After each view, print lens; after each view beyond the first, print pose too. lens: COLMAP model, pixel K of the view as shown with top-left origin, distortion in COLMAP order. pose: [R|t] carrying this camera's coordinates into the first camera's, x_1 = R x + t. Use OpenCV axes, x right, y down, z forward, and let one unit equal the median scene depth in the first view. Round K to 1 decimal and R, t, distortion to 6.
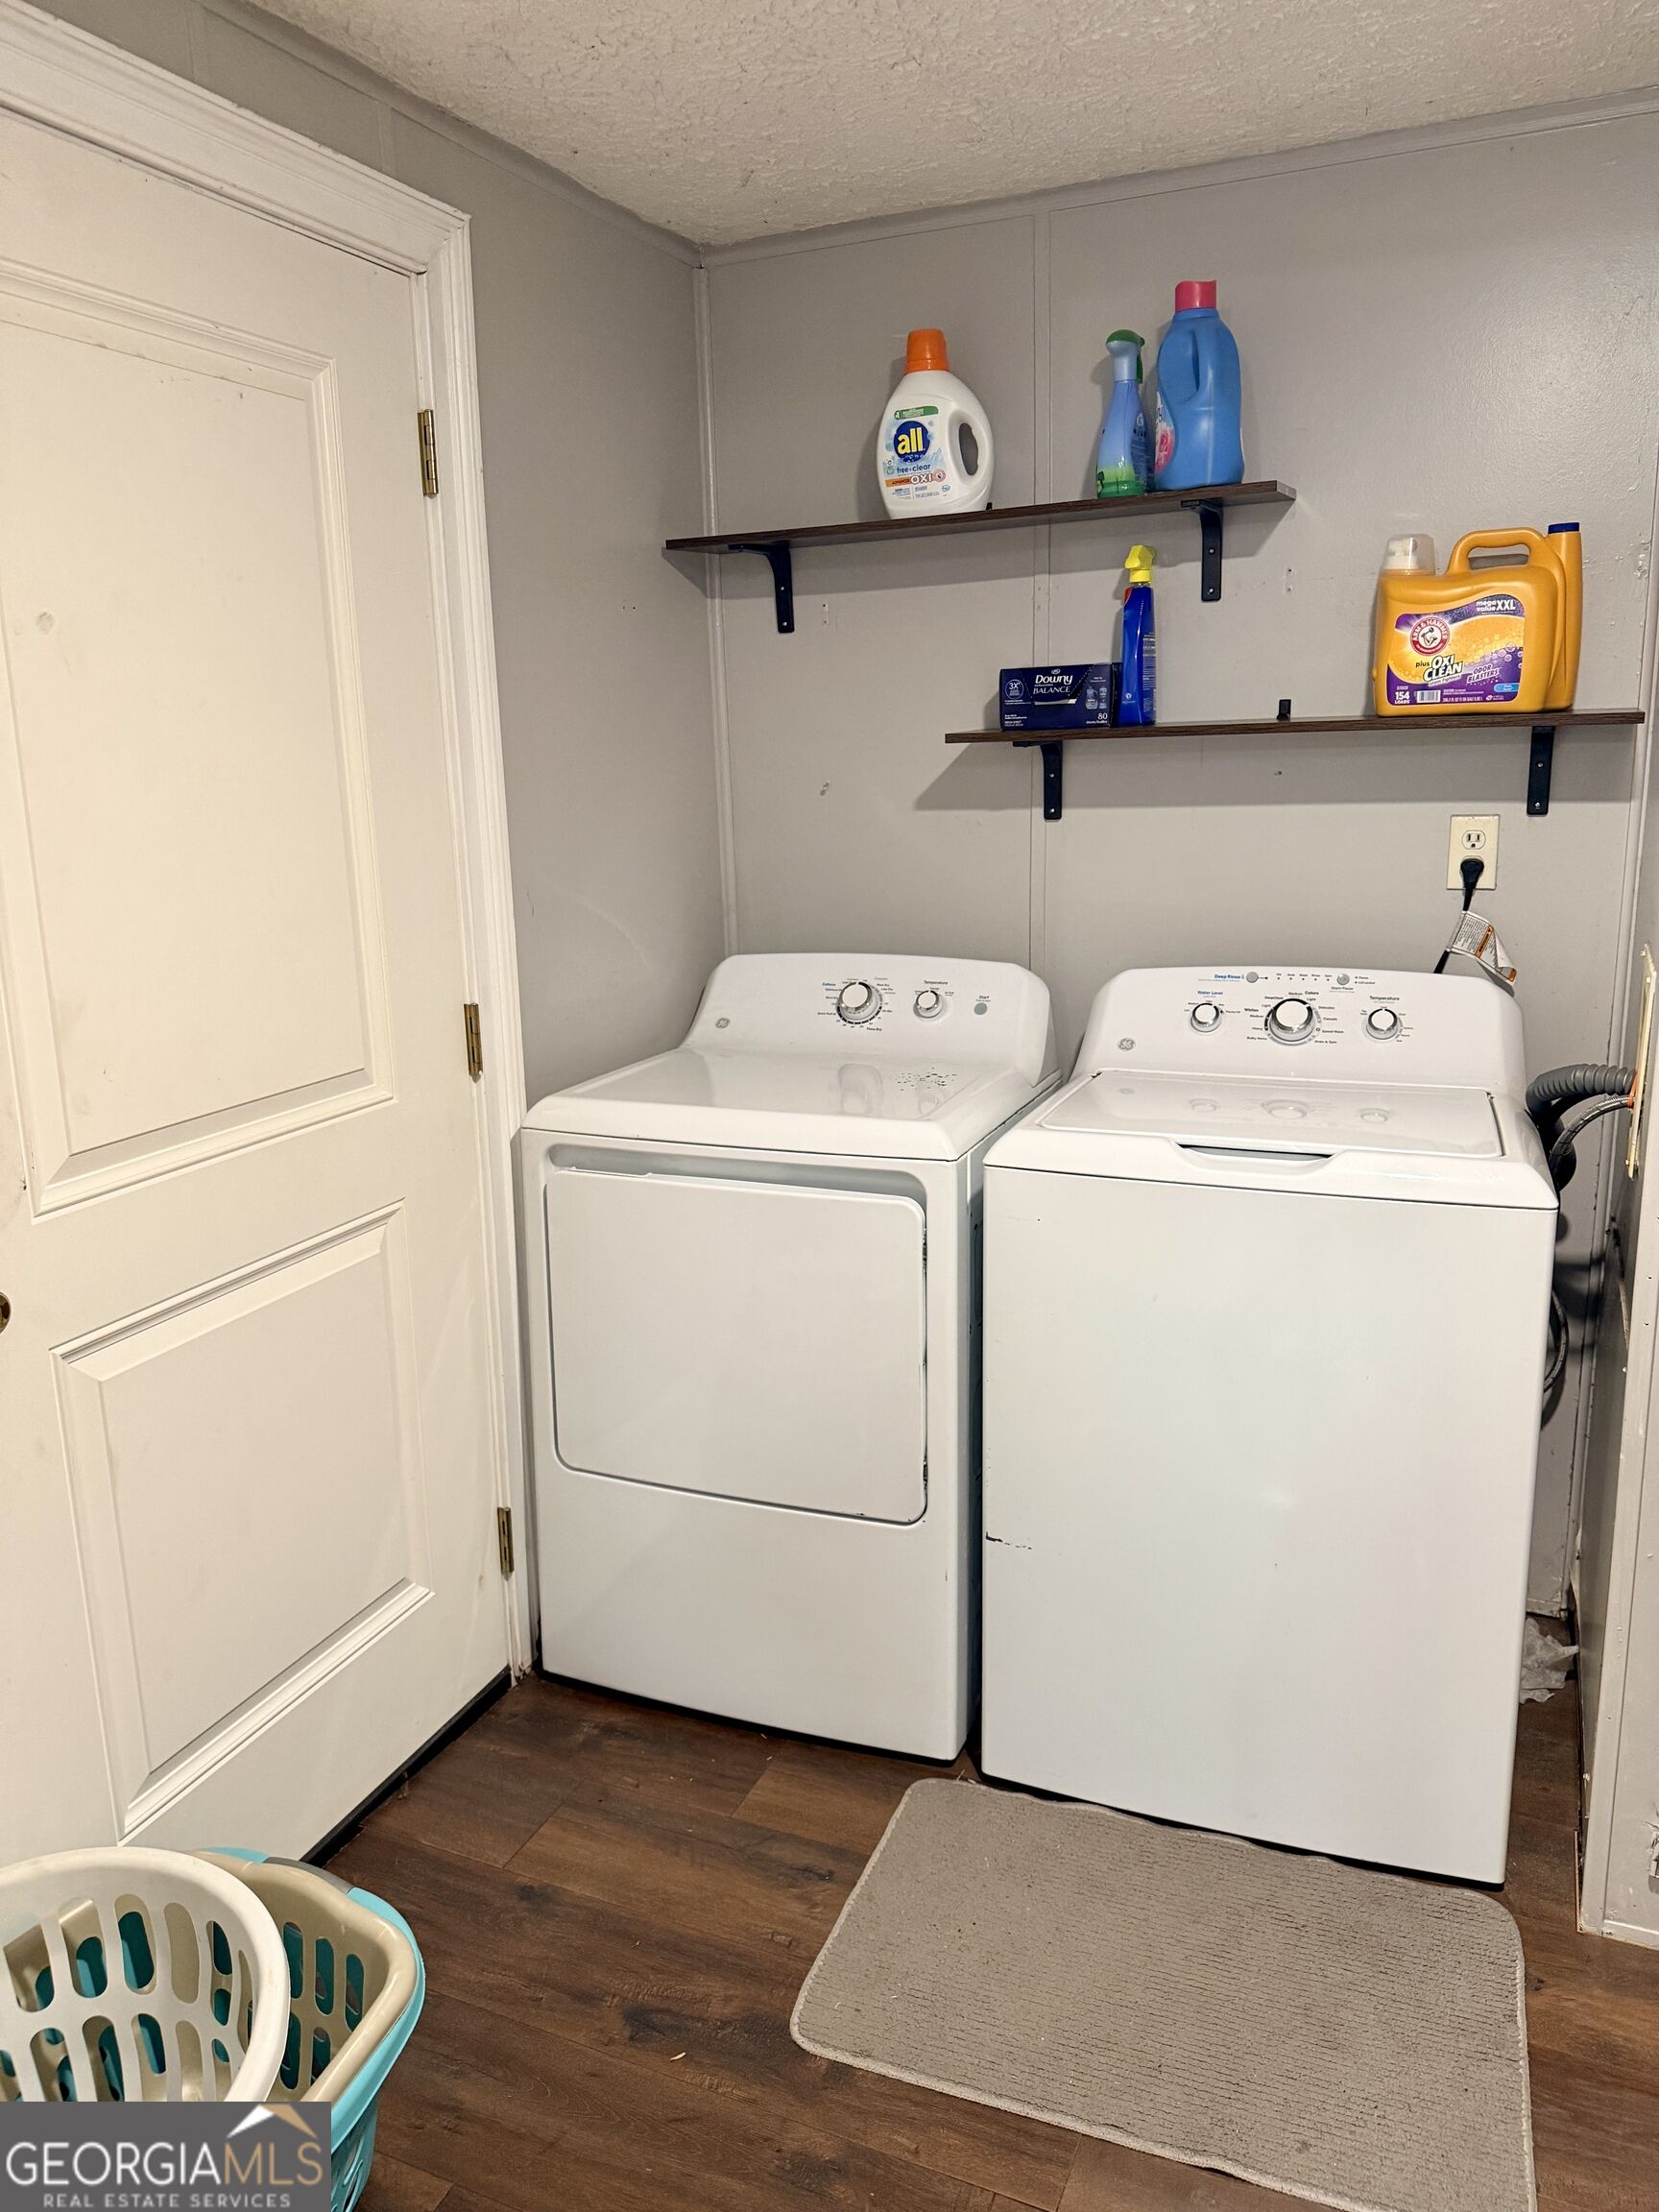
lens RADIAL K [[1562.9, 0, 834.0], [0, 1562.9, 1105.3], [0, 0, 1]] dist [0.046025, -0.069471]
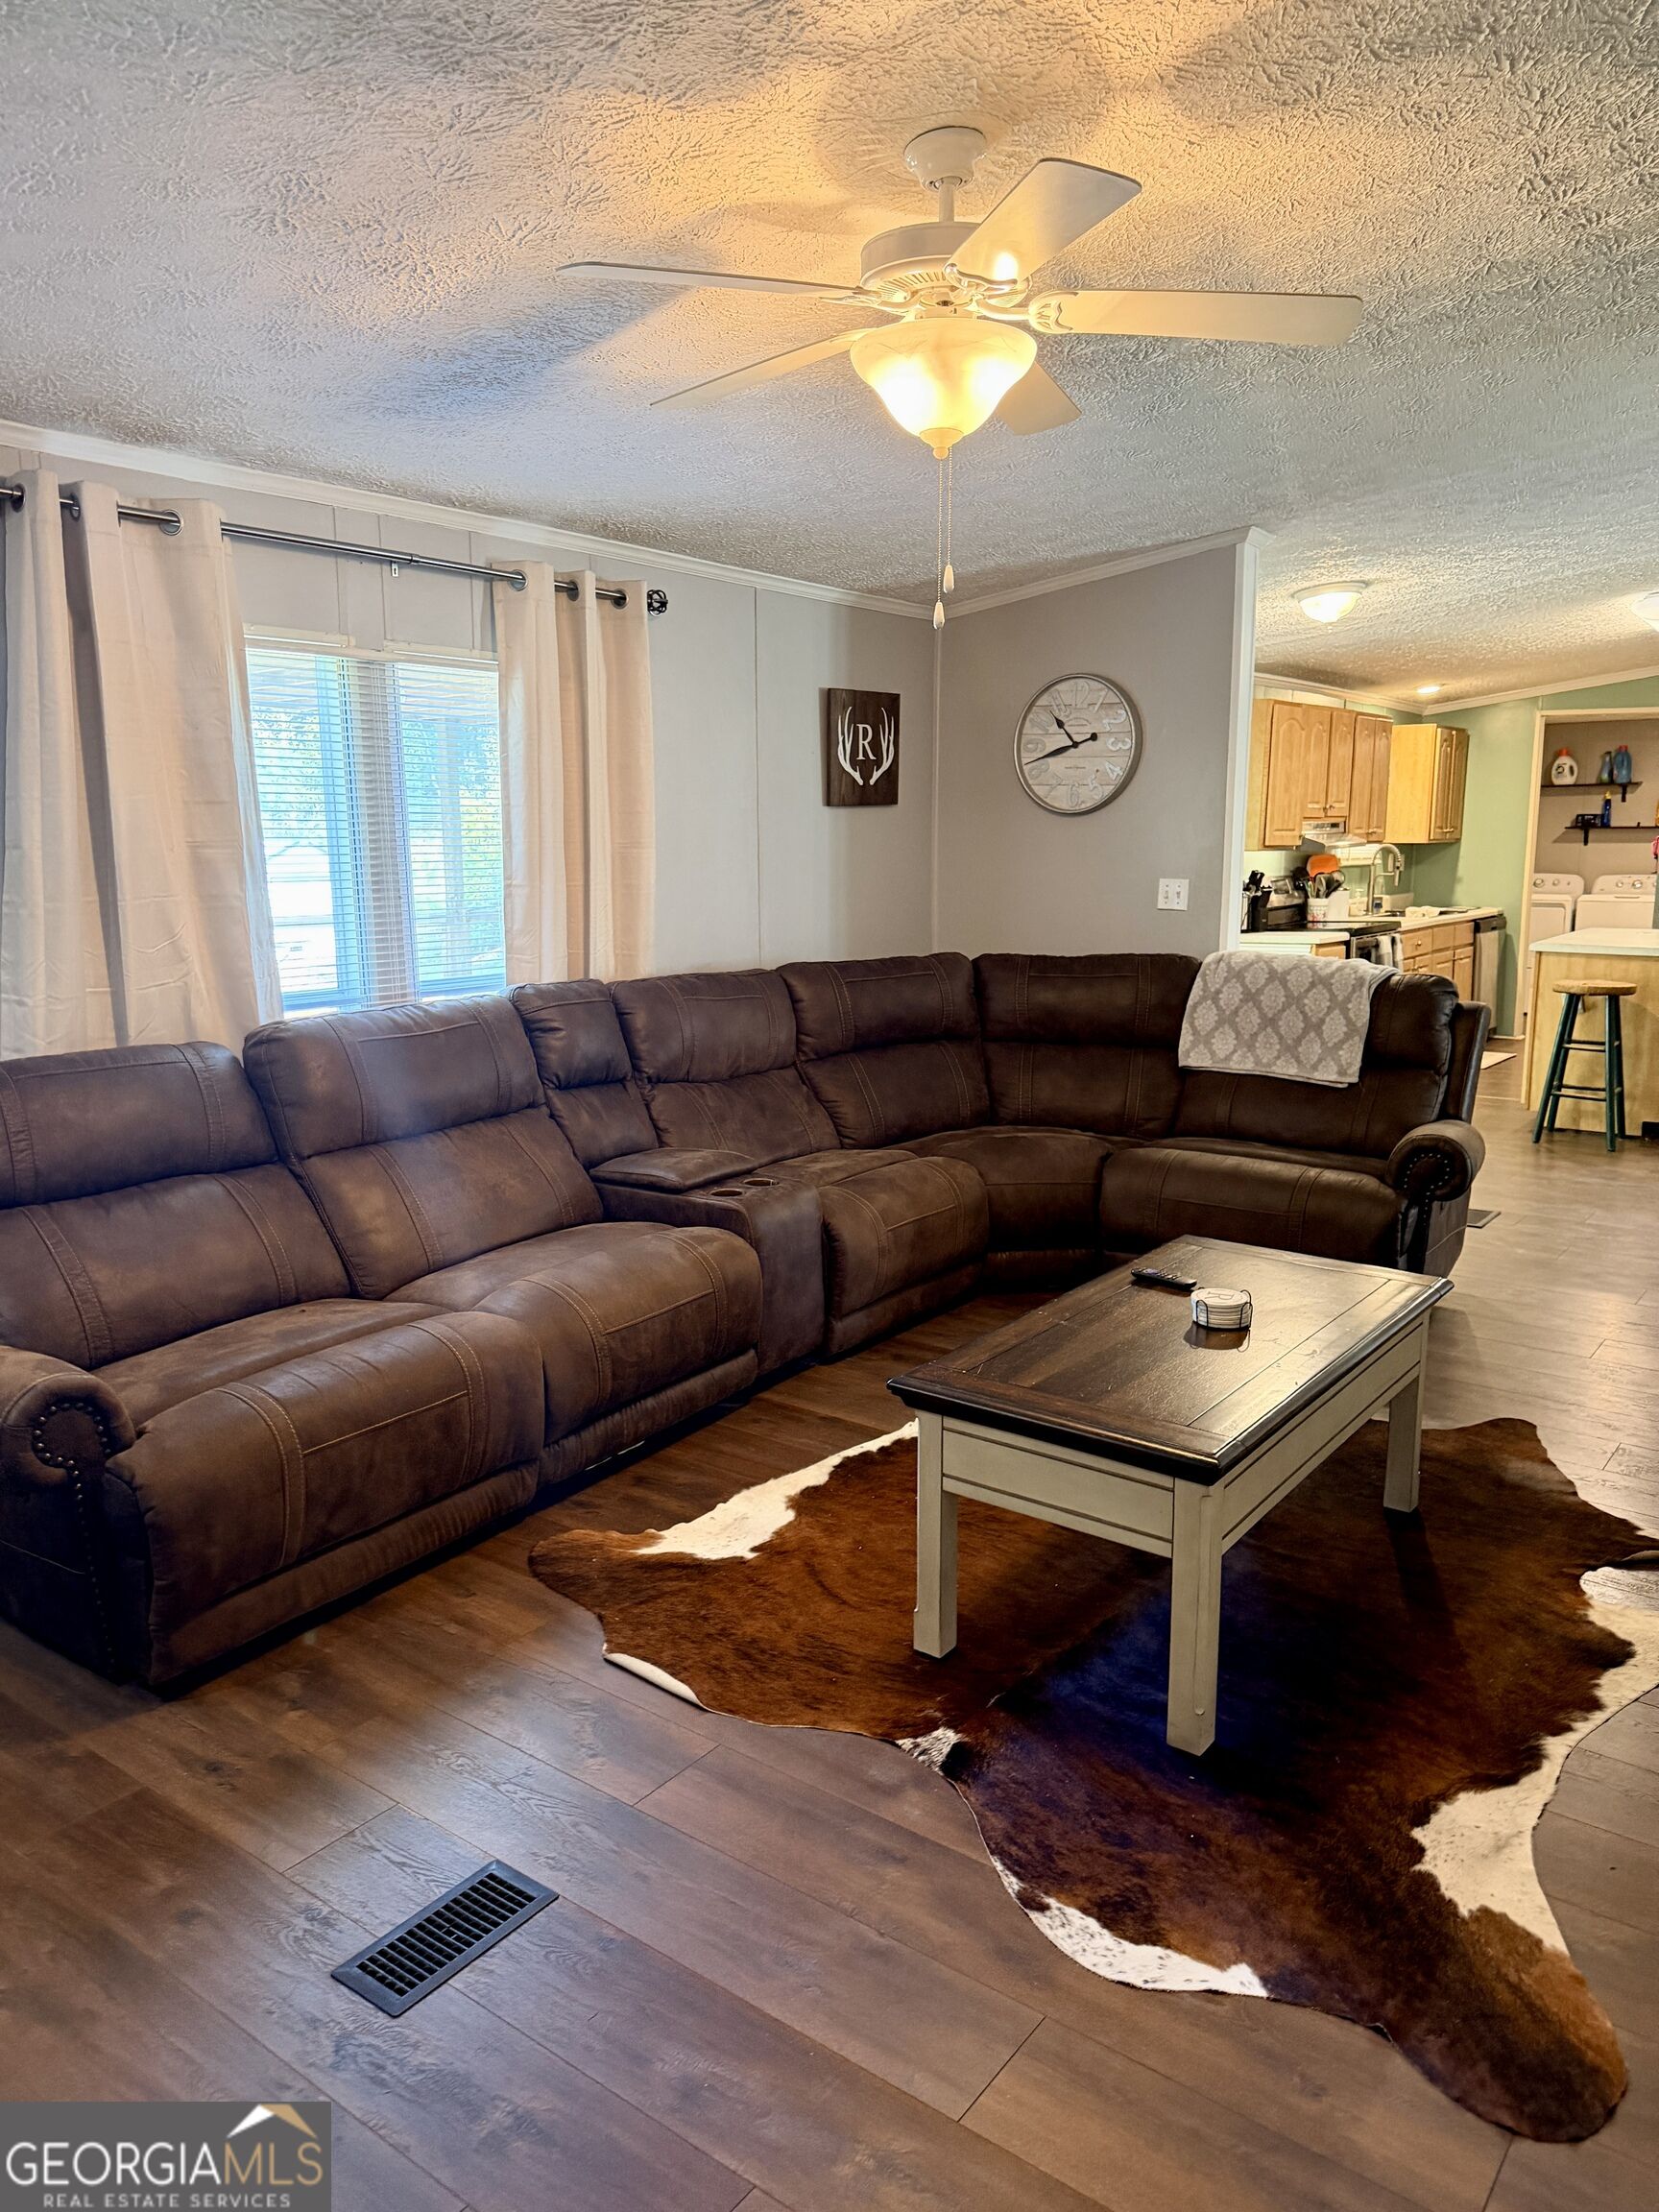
lens RADIAL K [[1562.9, 0, 826.4], [0, 1562.9, 1097.9], [0, 0, 1]] dist [0.046025, -0.069471]
pose [[0.973760, 0.057985, -0.220066, -1.071082], [-0.070323, 0.996338, -0.048643, 1.036914], [0.216439, 0.062843, 0.974271, -4.366537]]
